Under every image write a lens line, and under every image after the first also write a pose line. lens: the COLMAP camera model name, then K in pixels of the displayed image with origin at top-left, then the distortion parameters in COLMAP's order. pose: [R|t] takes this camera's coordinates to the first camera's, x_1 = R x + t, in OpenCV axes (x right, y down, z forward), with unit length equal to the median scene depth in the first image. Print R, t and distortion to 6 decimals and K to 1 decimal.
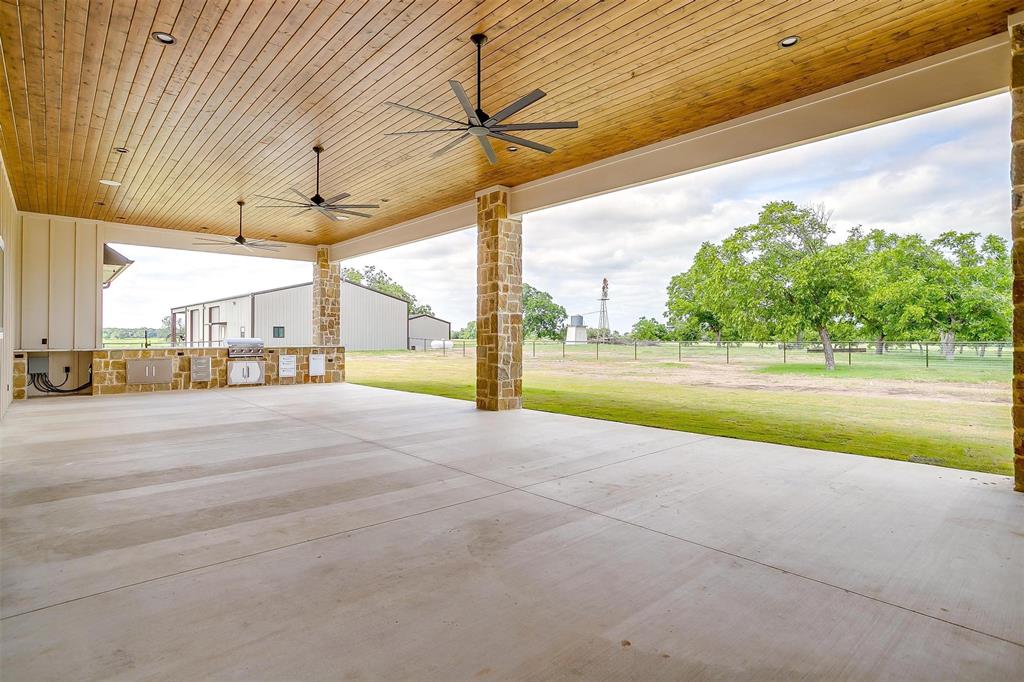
lens RADIAL K [[511.9, 0, 505.2], [0, 511.9, 339.6], [0, 0, 1]] dist [-0.019637, 0.002457]
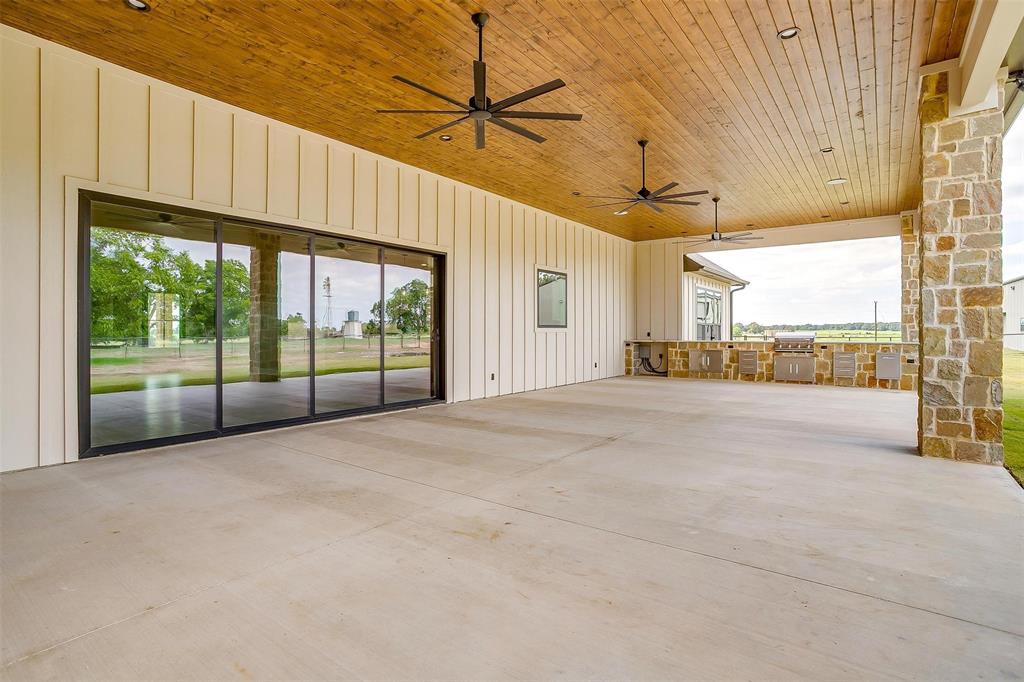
lens RADIAL K [[511.9, 0, 507.5], [0, 511.9, 335.5], [0, 0, 1]] dist [-0.019637, 0.002457]
pose [[0.209851, 0.005615, -0.977717, 0.354367], [-0.001407, 0.999984, 0.005441, -0.000950], [0.977732, 0.000234, 0.209856, 0.330680]]
